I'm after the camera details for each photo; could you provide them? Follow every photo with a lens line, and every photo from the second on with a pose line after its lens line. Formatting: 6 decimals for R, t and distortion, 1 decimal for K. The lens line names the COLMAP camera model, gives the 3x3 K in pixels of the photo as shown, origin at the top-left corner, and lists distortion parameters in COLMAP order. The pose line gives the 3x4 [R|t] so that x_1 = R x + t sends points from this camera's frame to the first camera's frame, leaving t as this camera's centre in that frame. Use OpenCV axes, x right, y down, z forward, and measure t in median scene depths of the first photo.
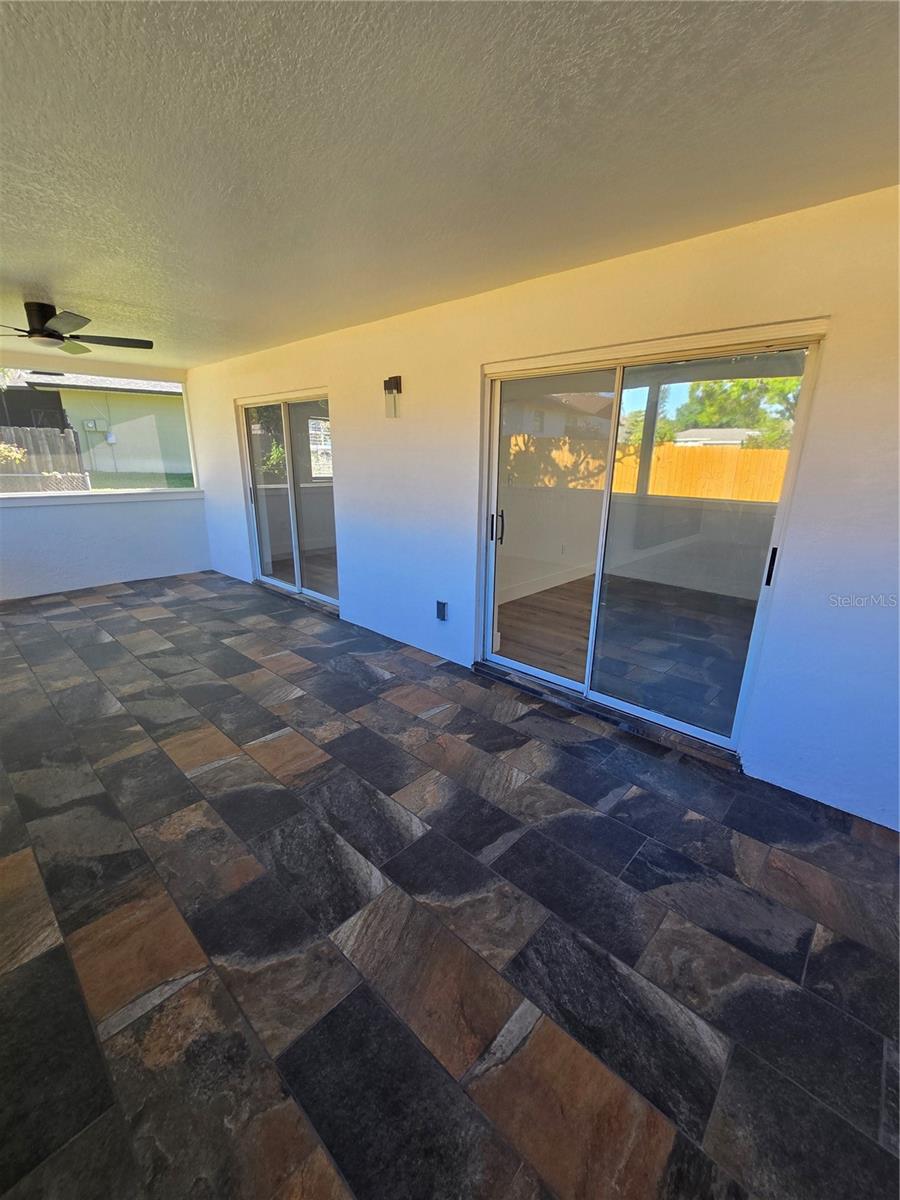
lens RADIAL K [[501.1, 0, 458.8], [0, 501.1, 599.5], [0, 0, 1]] dist [-0.001919, -0.000355]
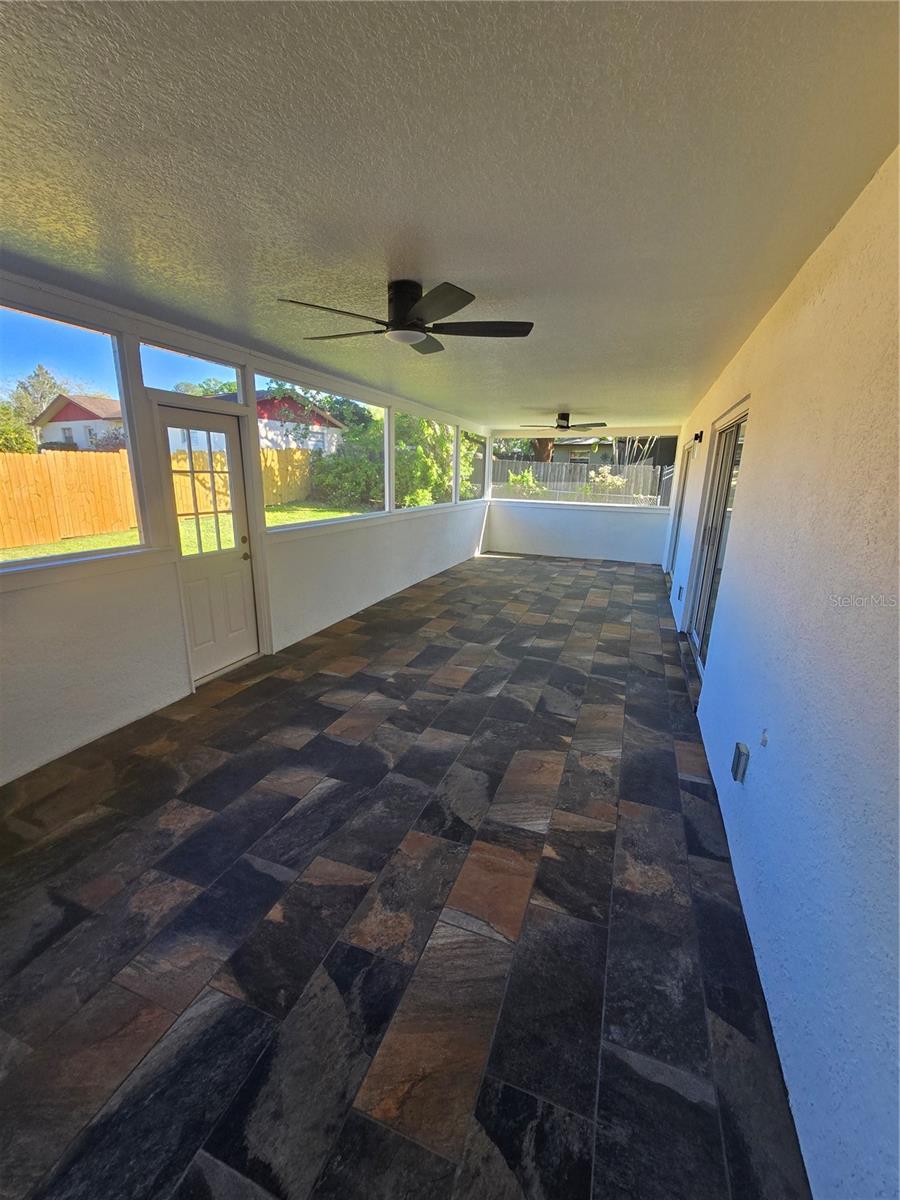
lens RADIAL K [[488.3, 0, 450.0], [0, 488.3, 600.0], [0, 0, 1]] dist [-0.000369, 0.000301]
pose [[0.371700, 0.224540, -0.900789, 1.262426], [-0.270595, 0.954380, 0.126240, 0.055302], [0.888041, 0.196826, 0.415502, -0.192000]]
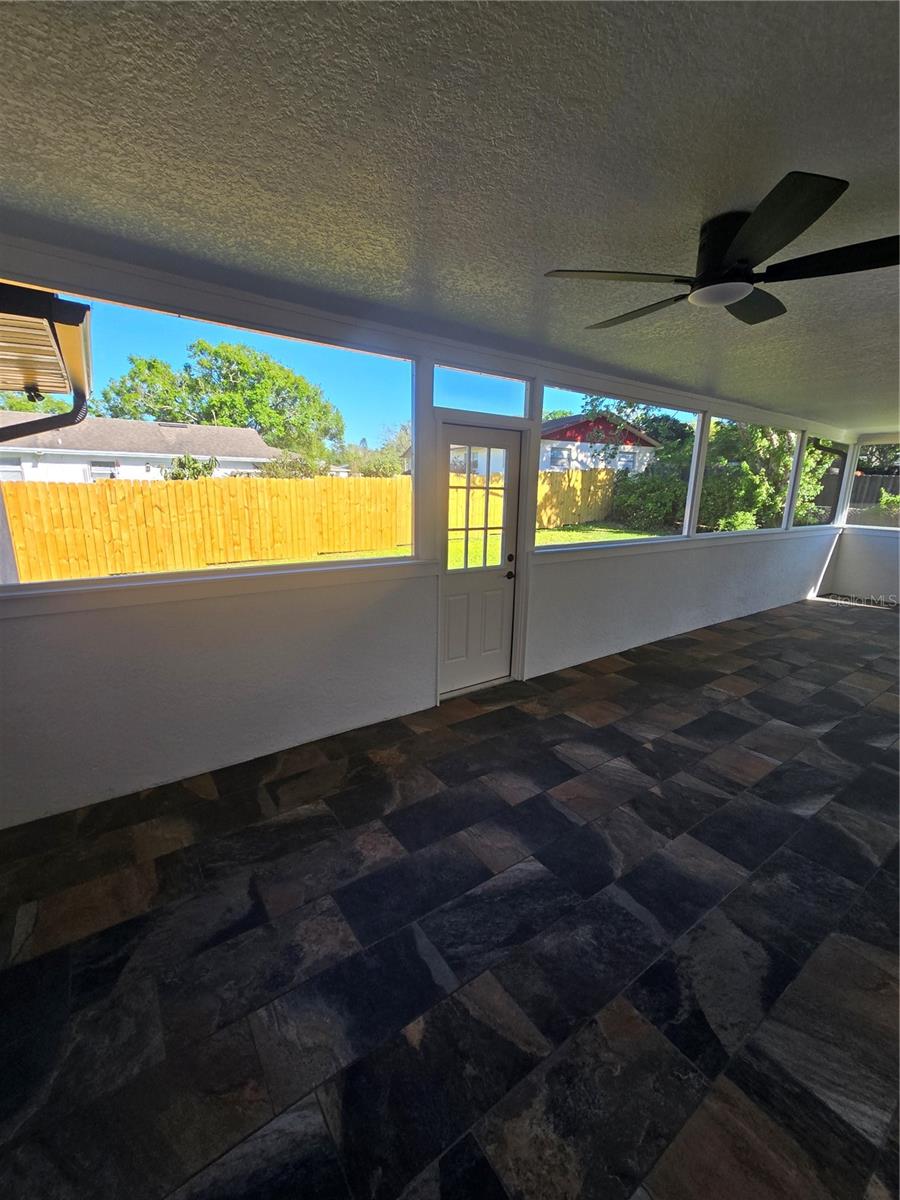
lens RADIAL K [[488.3, 0, 450.0], [0, 488.3, 600.0], [0, 0, 1]] dist [-0.000369, 0.000301]
pose [[-0.213306, 0.197531, -0.956808, 1.091444], [-0.288323, 0.923001, 0.254830, 0.039419], [0.933472, 0.330227, -0.139929, -0.097041]]
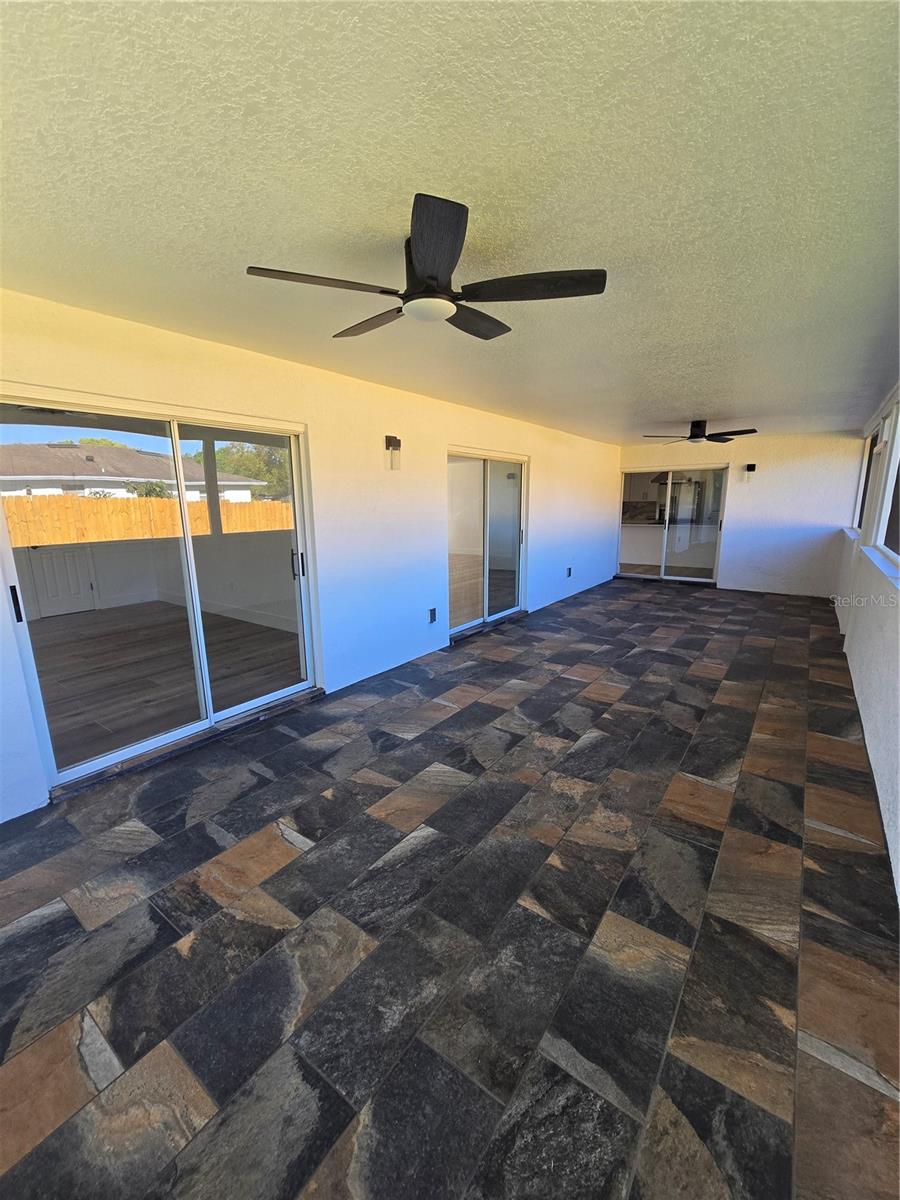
lens RADIAL K [[488.3, 0, 450.0], [0, 488.3, 600.0], [0, 0, 1]] dist [-0.000369, 0.000301]
pose [[-0.113765, -0.212253, 0.970570, -1.673708], [0.280482, 0.930312, 0.236326, -0.401408], [-0.953093, 0.299114, -0.046304, 1.300961]]
